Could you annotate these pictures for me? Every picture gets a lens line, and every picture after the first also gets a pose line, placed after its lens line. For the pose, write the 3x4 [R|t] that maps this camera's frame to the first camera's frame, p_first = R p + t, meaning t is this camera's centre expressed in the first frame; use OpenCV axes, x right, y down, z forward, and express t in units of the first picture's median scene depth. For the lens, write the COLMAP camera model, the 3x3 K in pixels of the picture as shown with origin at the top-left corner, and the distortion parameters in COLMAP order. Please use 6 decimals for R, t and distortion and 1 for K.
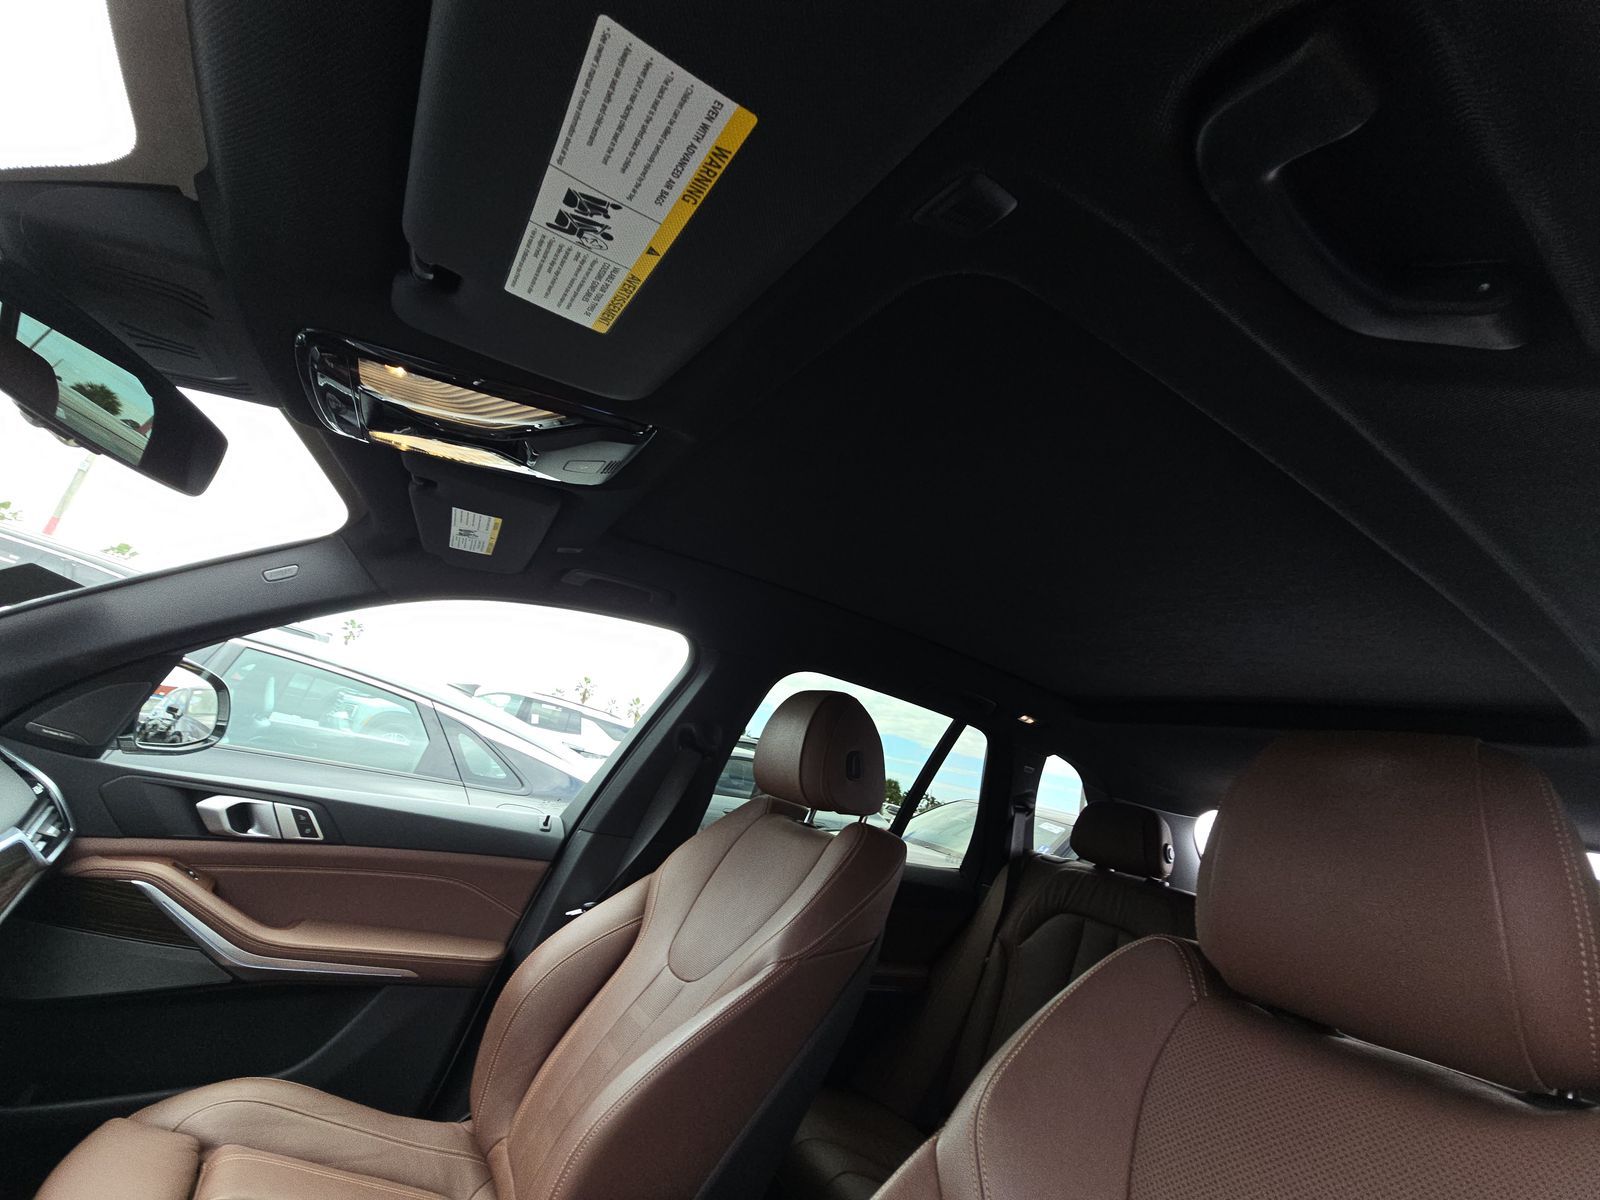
lens RADIAL K [[650.2, 0, 805.3], [0, 650.2, 594.8], [0, 0, 1]] dist [0.020746, -0.016122]
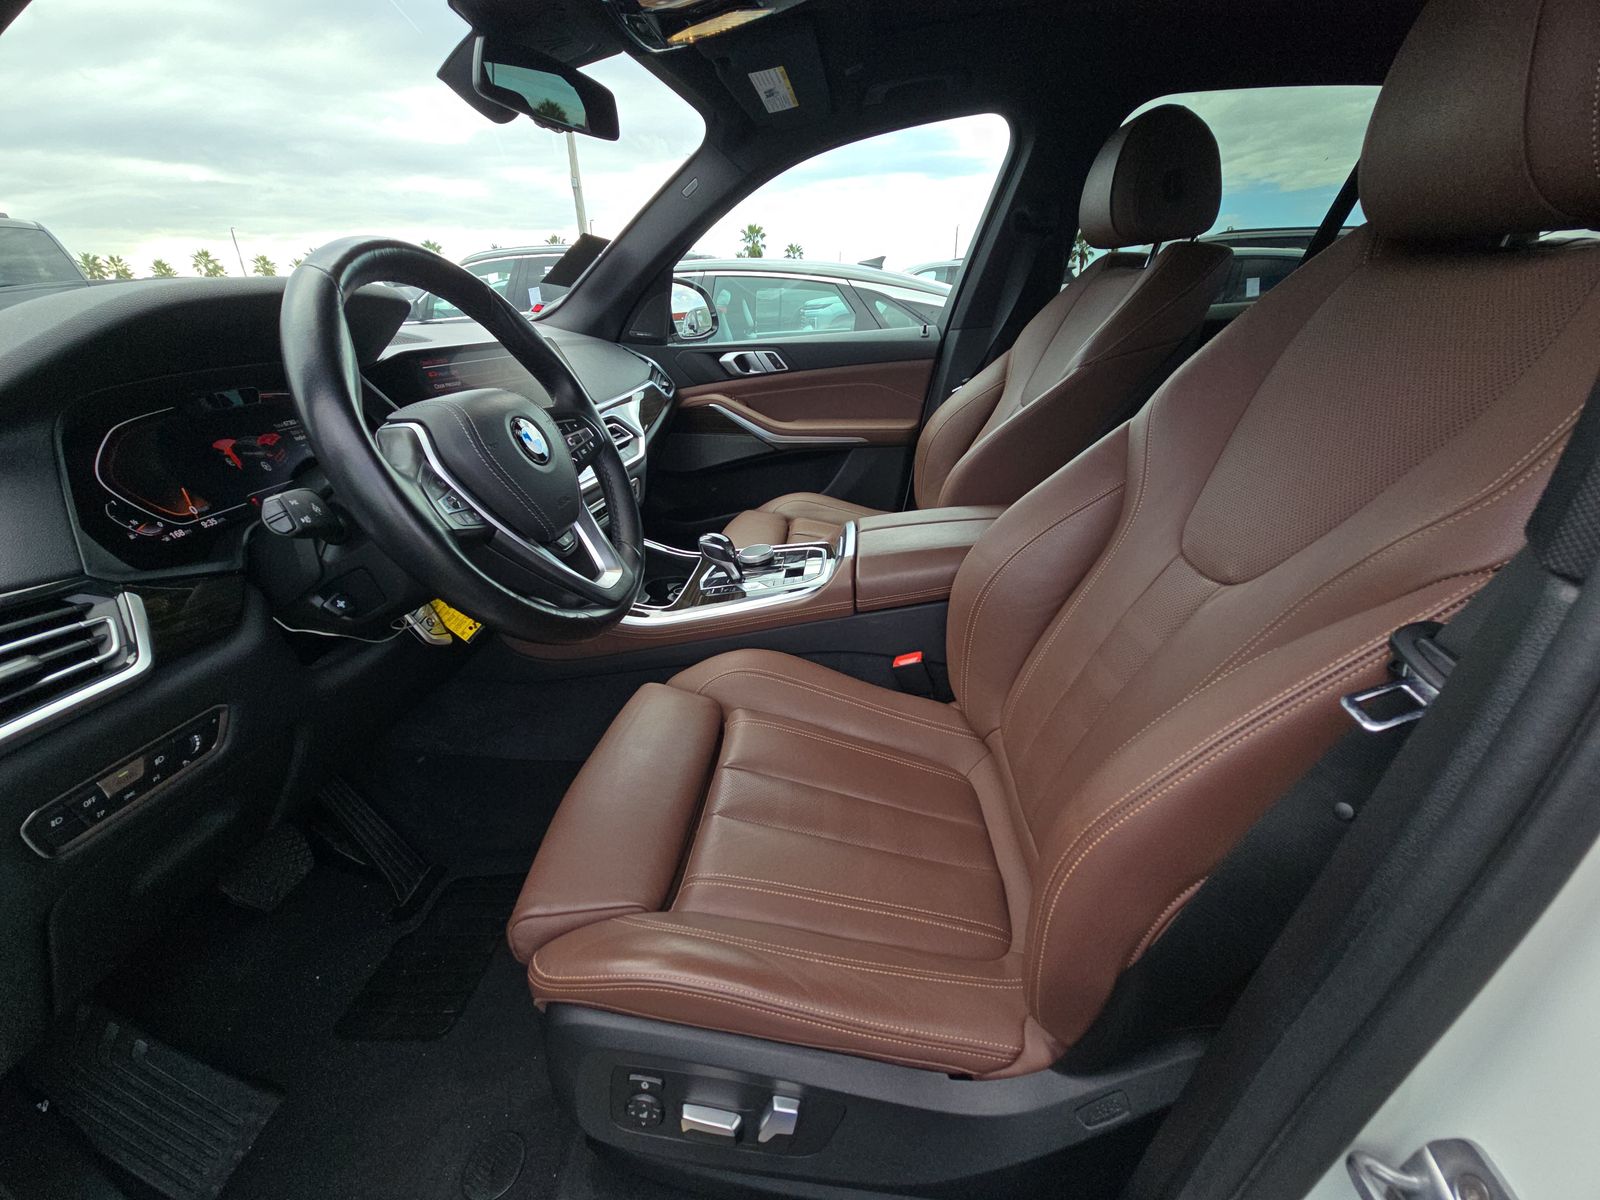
lens RADIAL K [[650.2, 0, 805.3], [0, 650.2, 594.8], [0, 0, 1]] dist [0.020746, -0.016122]
pose [[0.781132, 0.008310, -0.624311, 0.277025], [0.368288, 0.801302, 0.471465, 0.093057], [0.504179, -0.598202, 0.622862, -0.276685]]
